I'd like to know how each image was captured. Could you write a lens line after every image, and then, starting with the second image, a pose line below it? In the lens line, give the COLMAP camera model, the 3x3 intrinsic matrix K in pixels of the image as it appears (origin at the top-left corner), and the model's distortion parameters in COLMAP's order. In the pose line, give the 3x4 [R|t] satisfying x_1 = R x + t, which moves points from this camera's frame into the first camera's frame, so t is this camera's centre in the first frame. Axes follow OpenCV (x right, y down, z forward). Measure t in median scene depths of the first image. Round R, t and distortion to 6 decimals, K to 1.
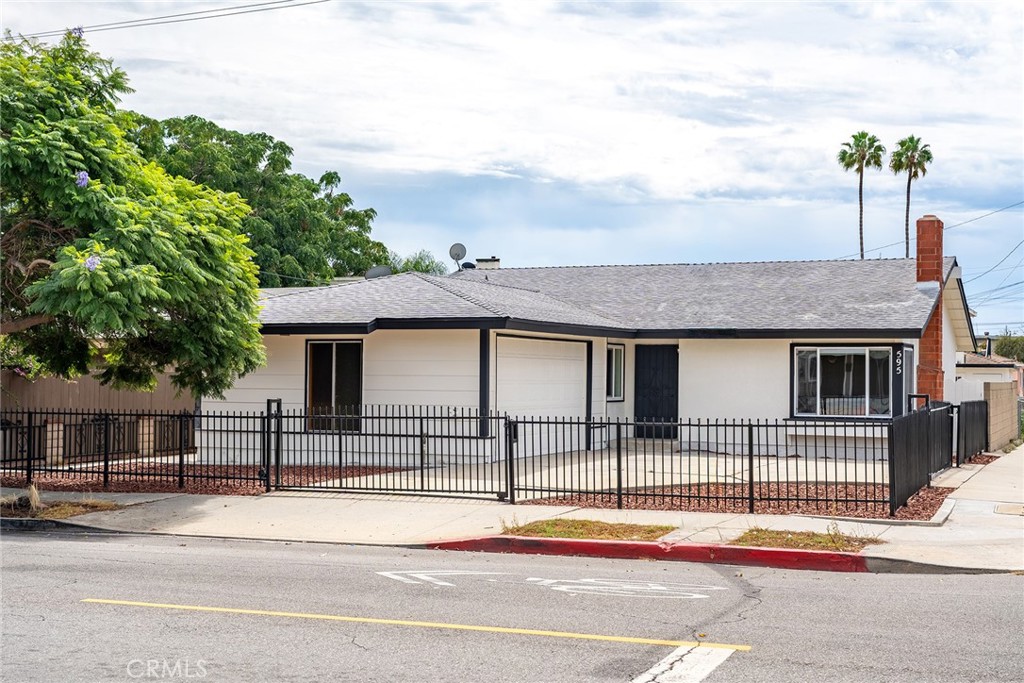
lens RADIAL K [[1292.4, 0, 512.0], [0, 1292.4, 341.5], [0, 0, 1]] dist [-0.000442, -0.005831]
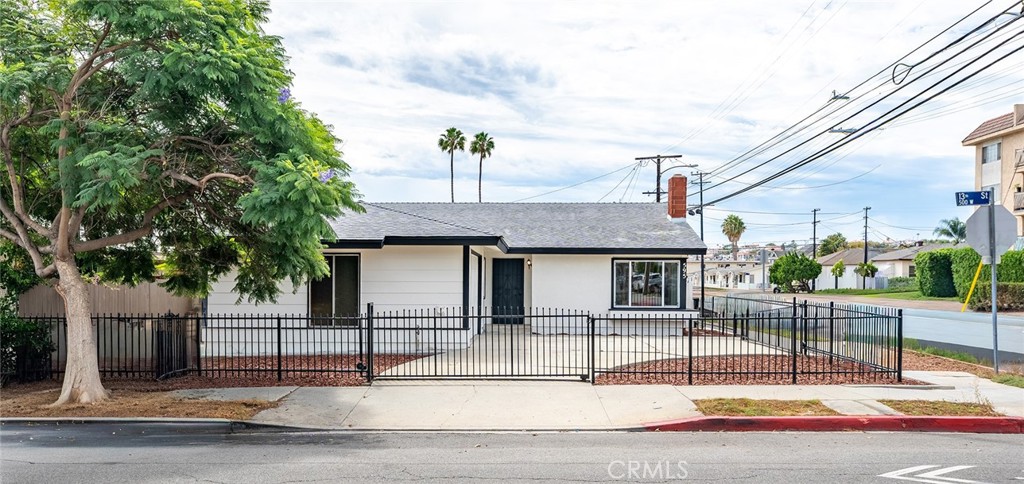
lens RADIAL K [[821.1, 0, 512.7], [0, 821.1, 291.2], [0, 0, 1]] dist [0.001120, 0.000033]
pose [[0.943454, -0.009998, 0.331351, -0.251507], [-0.003597, 0.999177, 0.040393, 0.002733], [-0.331483, -0.039301, 0.942642, 0.204745]]
